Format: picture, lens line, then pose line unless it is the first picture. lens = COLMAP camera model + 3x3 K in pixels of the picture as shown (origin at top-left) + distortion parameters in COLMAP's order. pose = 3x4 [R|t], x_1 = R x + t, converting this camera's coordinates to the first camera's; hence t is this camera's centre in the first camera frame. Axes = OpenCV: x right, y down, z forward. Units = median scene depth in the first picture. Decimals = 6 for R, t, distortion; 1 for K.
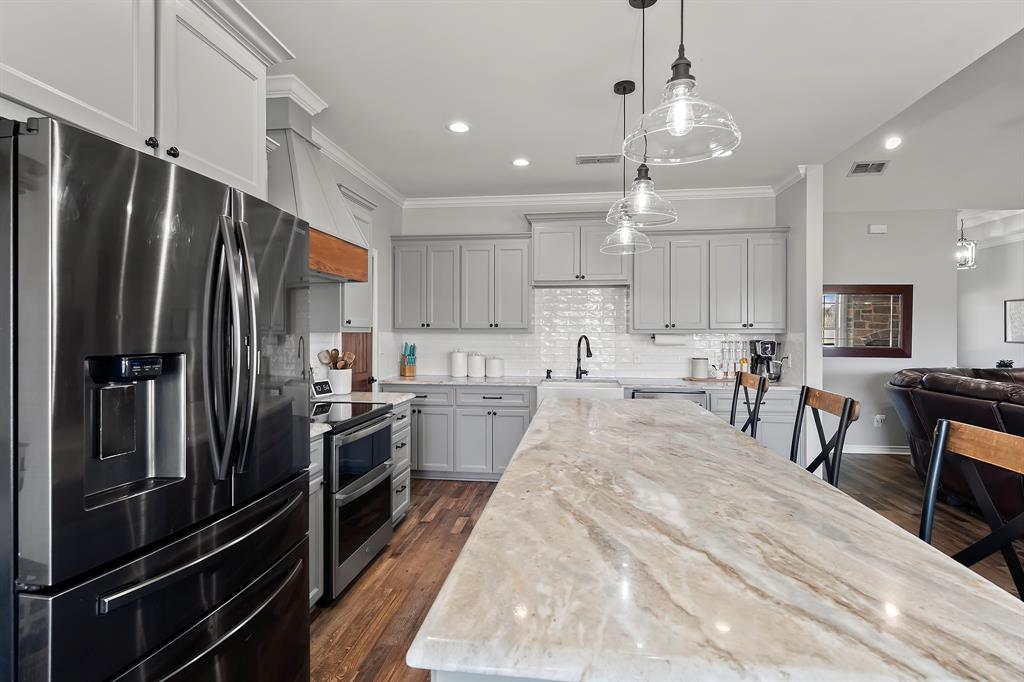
lens RADIAL K [[498.0, 0, 512.9], [0, 498.0, 335.7], [0, 0, 1]] dist [0.001635, -0.002484]
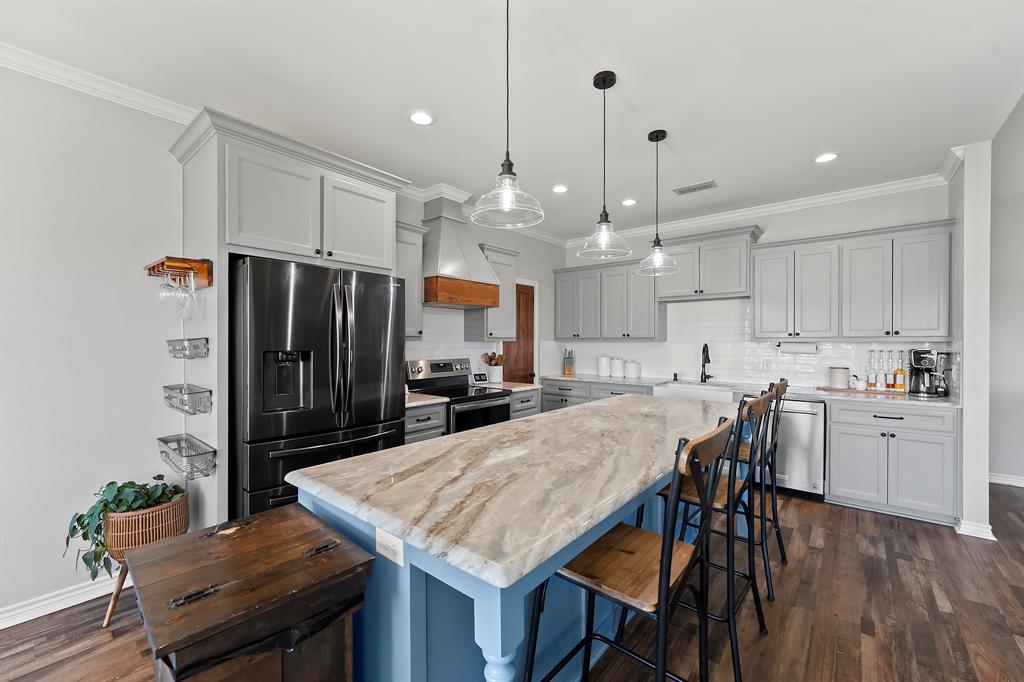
lens RADIAL K [[413.1, 0, 508.7], [0, 413.1, 343.2], [0, 0, 1]] dist [-0.003417, -0.000560]
pose [[0.845188, 0.000746, -0.534468, 0.351192], [-0.001829, 0.999997, -0.001497, 0.001165], [0.534465, 0.002242, 0.845187, -0.021227]]
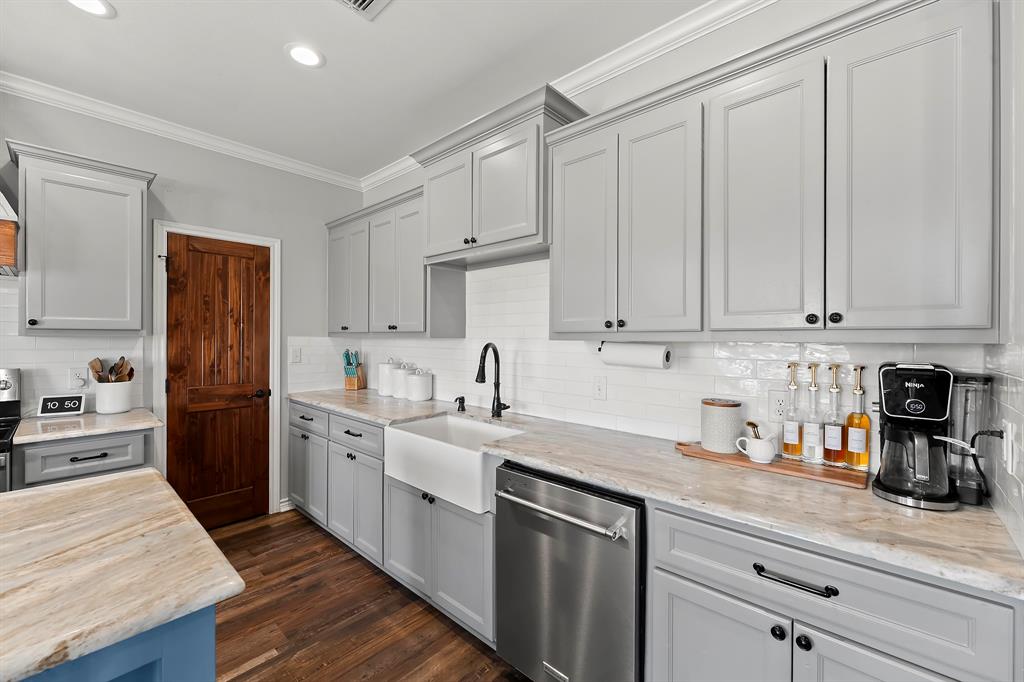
lens RADIAL K [[413.1, 0, 506.3], [0, 413.1, 334.0], [0, 0, 1]] dist [-0.003417, -0.000560]
pose [[0.820797, -0.001459, -0.571218, 0.570734], [-0.006745, 0.999902, -0.012246, -0.006922], [0.571180, 0.013905, 0.820707, 0.825830]]
